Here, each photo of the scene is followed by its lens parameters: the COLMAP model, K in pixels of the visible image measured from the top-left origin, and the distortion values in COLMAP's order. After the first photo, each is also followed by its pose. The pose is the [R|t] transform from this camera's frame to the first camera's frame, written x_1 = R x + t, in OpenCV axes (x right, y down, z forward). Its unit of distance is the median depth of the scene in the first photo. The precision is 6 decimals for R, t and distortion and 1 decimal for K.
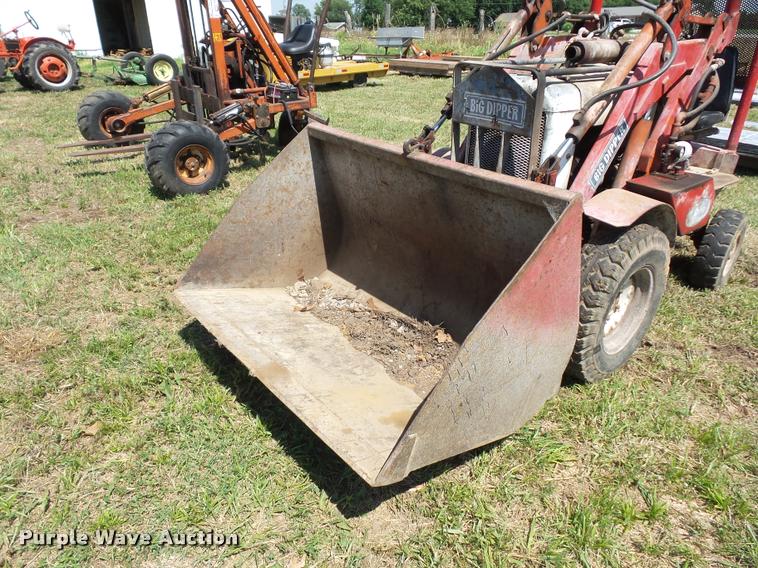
lens RADIAL K [[506.7, 0, 388.8], [0, 506.7, 280.6], [0, 0, 1]] dist [0.004527, -0.000800]
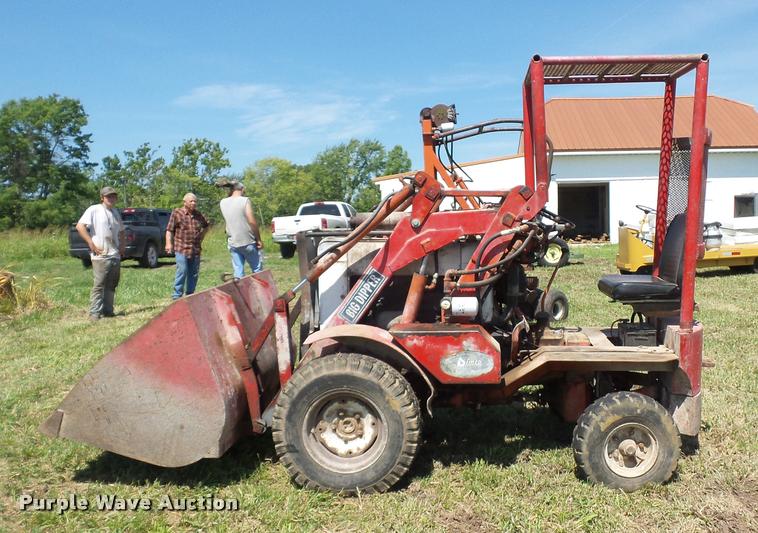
lens RADIAL K [[665.4, 0, 467.3], [0, 665.4, 293.1], [0, 0, 1]] dist [-0.007308, 0.013794]
pose [[0.755901, 0.053199, -0.652521, 0.806386], [-0.267634, 0.934717, -0.233829, 0.023312], [0.597483, 0.351389, 0.720791, -0.000372]]
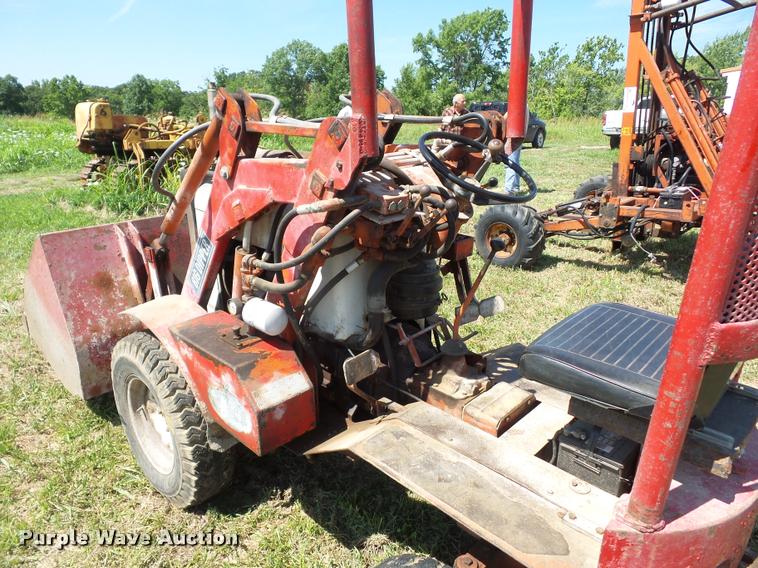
lens RADIAL K [[520.7, 0, 387.1], [0, 520.7, 292.0], [0, 0, 1]] dist [0.007824, -0.003366]
pose [[0.120622, 0.320408, -0.939569, 0.666601], [-0.439736, 0.865799, 0.238798, -0.281186], [0.889990, 0.384358, 0.245329, 0.528325]]
